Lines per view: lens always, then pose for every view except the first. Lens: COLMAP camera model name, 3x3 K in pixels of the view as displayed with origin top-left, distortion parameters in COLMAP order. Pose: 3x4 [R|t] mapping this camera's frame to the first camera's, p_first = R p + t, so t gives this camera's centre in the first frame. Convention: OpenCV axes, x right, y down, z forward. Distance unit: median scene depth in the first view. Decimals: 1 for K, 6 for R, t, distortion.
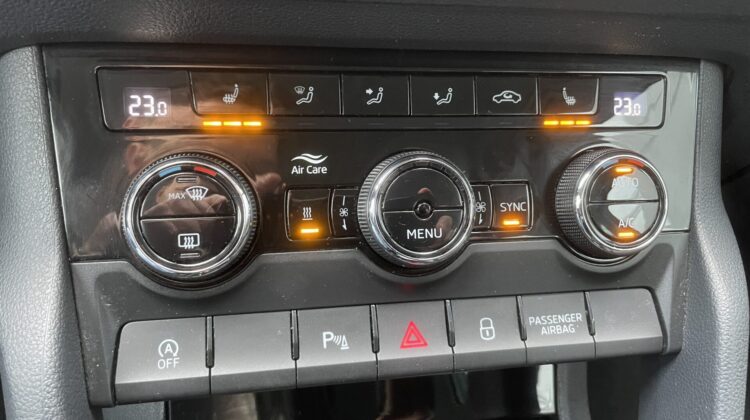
lens RADIAL K [[559.7, 0, 375.1], [0, 559.7, 204.0], [0, 0, 1]] dist [0.049301, -0.092667]
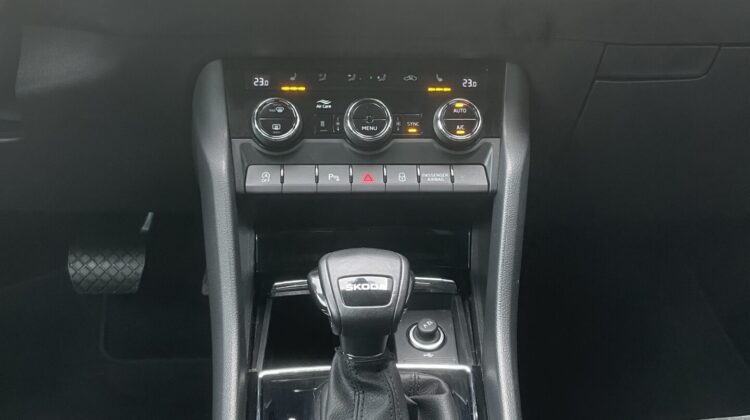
lens RADIAL K [[559.7, 0, 375.1], [0, 559.7, 204.0], [0, 0, 1]] dist [0.049301, -0.092667]
pose [[0.993717, -0.014106, -0.111026, 0.367428], [-0.003204, 0.988033, -0.154209, 0.731596], [0.111872, 0.153595, 0.981781, -1.296809]]
